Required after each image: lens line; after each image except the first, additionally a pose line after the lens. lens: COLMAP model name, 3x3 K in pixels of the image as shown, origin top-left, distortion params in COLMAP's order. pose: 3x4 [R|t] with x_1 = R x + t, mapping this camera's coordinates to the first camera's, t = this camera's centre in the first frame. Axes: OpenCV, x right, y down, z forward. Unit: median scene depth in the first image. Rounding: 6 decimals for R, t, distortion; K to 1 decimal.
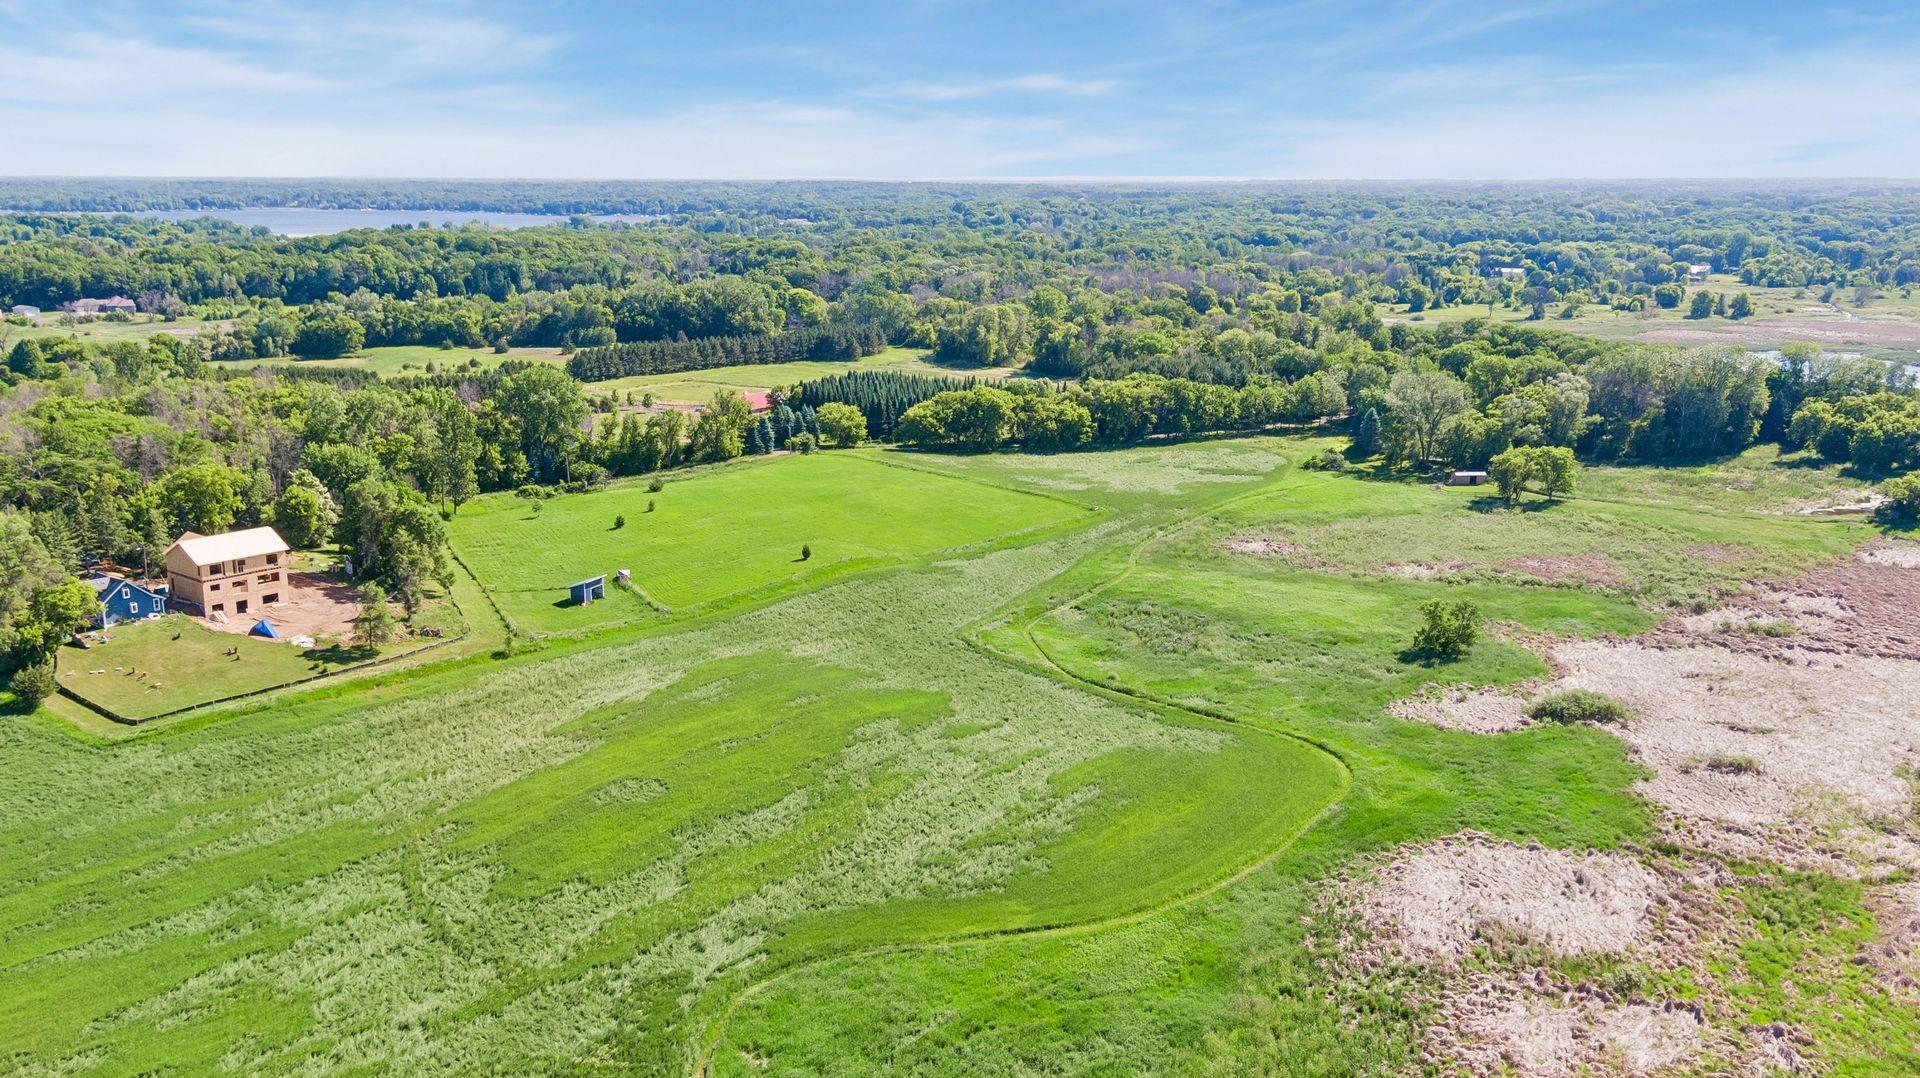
lens RADIAL K [[1585.9, 0, 958.0], [0, 1585.9, 542.4], [0, 0, 1]] dist [0.017218, -0.014340]
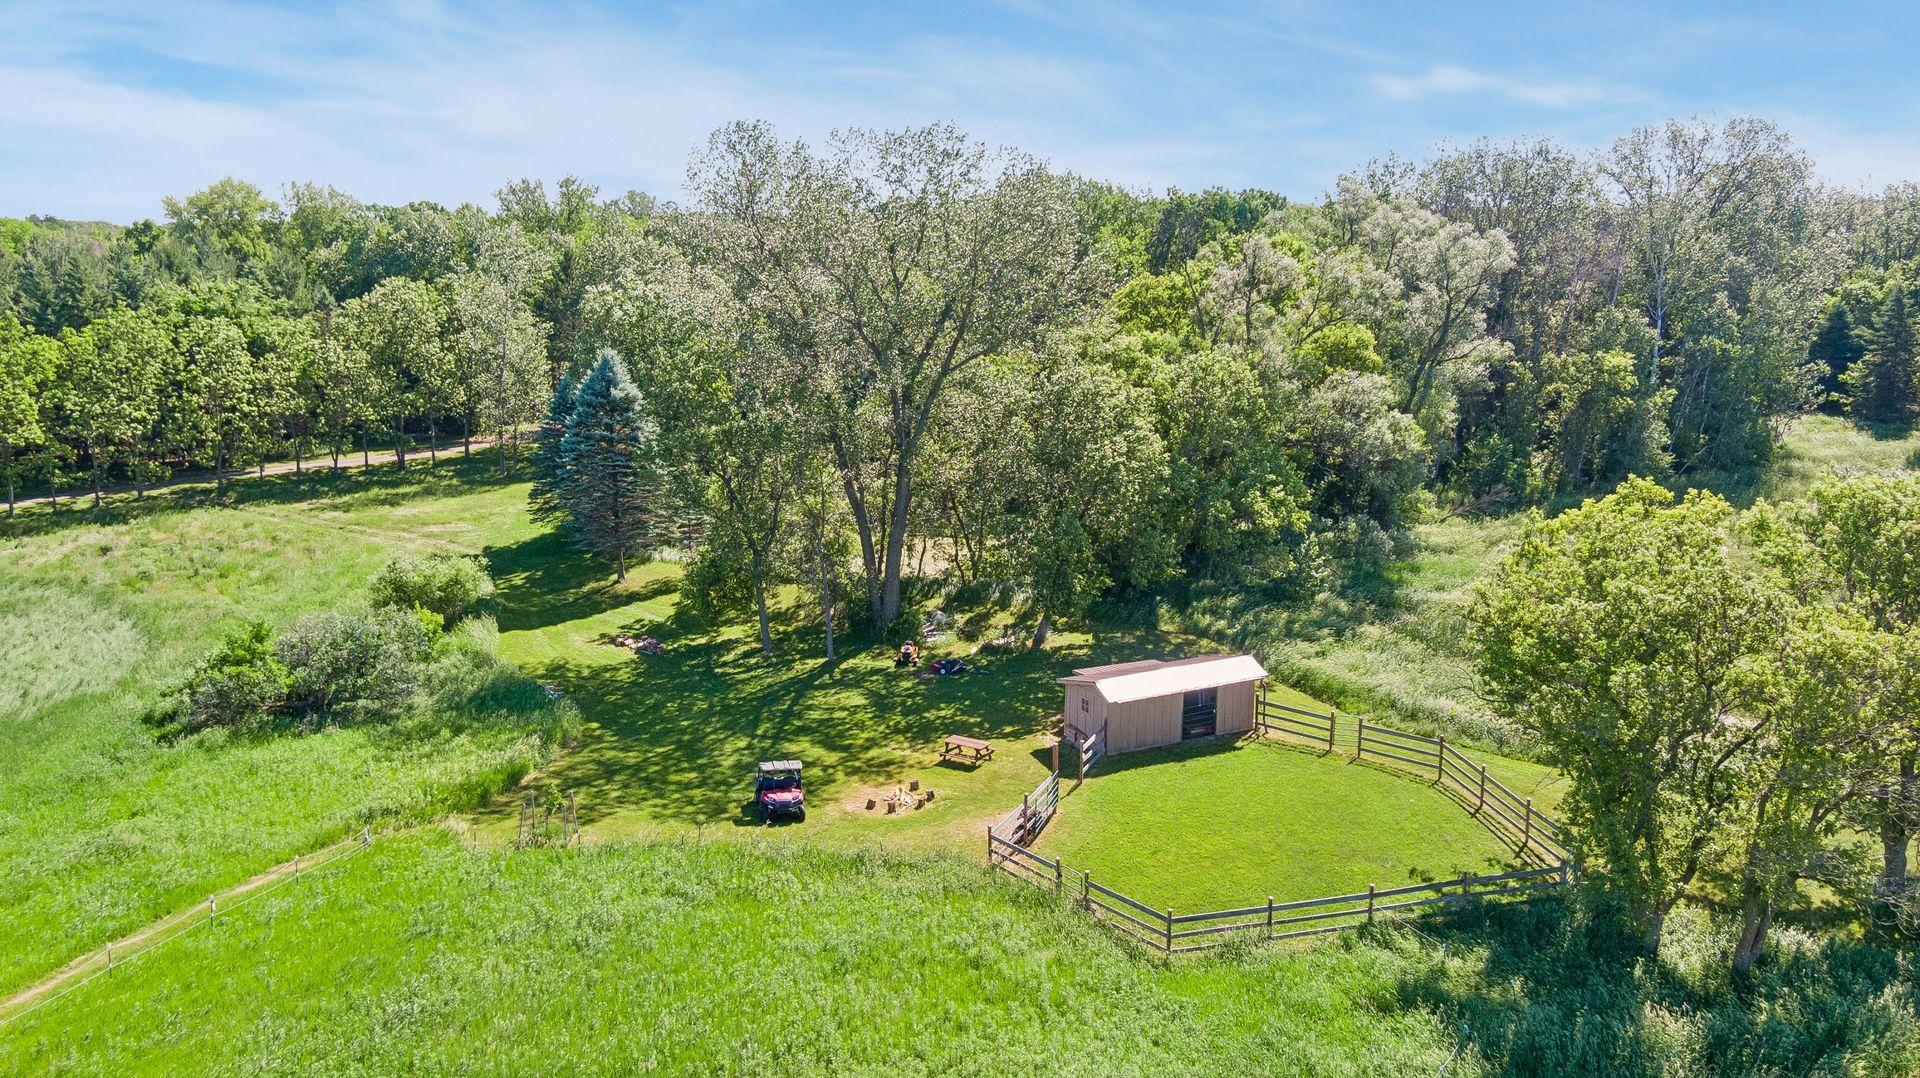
lens RADIAL K [[1585.9, 0, 960.1], [0, 1585.9, 538.8], [0, 0, 1]] dist [0.017218, -0.014340]
pose [[0.917970, -0.089003, 0.386535, 0.122793], [0.097666, 0.995215, -0.002788, -0.030451], [-0.384438, 0.040311, 0.922270, 0.439497]]
